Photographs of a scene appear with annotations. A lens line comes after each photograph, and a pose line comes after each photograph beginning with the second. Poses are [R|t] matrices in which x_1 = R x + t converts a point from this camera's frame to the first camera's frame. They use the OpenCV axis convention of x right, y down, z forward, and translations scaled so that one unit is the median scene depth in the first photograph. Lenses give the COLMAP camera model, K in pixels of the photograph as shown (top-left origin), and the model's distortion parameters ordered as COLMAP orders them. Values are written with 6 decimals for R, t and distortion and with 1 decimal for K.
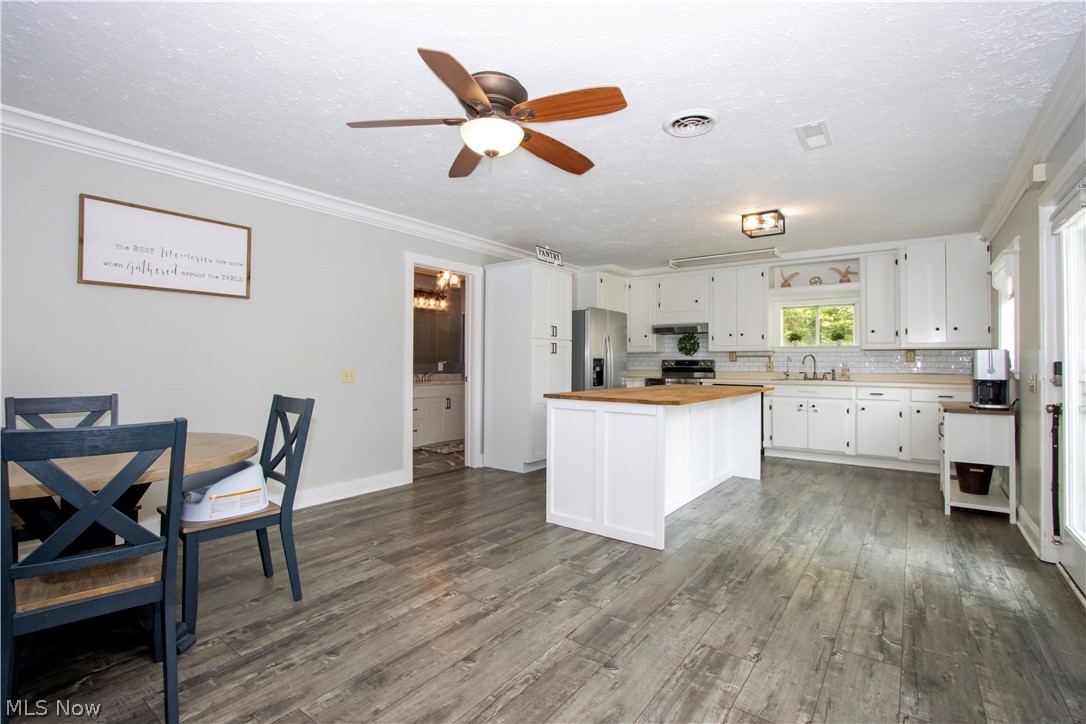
lens RADIAL K [[490.8, 0, 543.0], [0, 490.8, 362.0], [0, 0, 1]] dist [-0.014634, 0.000216]
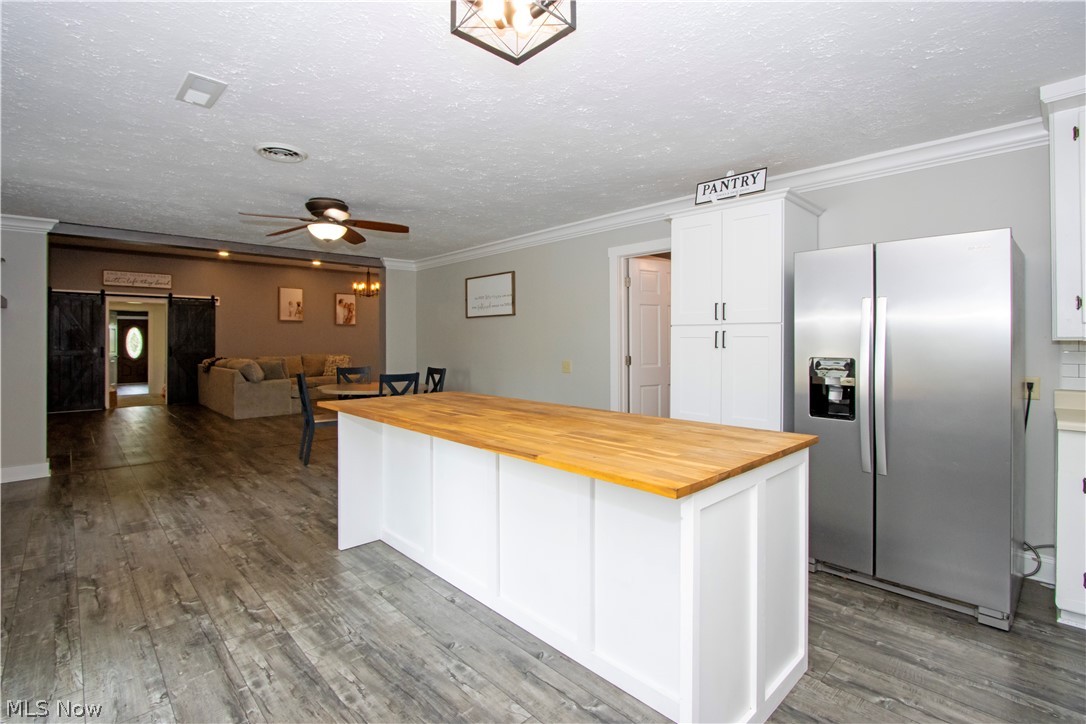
lens RADIAL K [[511.5, 0, 538.7], [0, 511.5, 343.6], [0, 0, 1]] dist [-0.004250, 0.000031]
pose [[-0.168434, -0.001124, -0.985712, 1.536163], [-0.000164, 0.999999, -0.001113, -0.050348], [0.985713, -0.000026, -0.168434, 2.002045]]
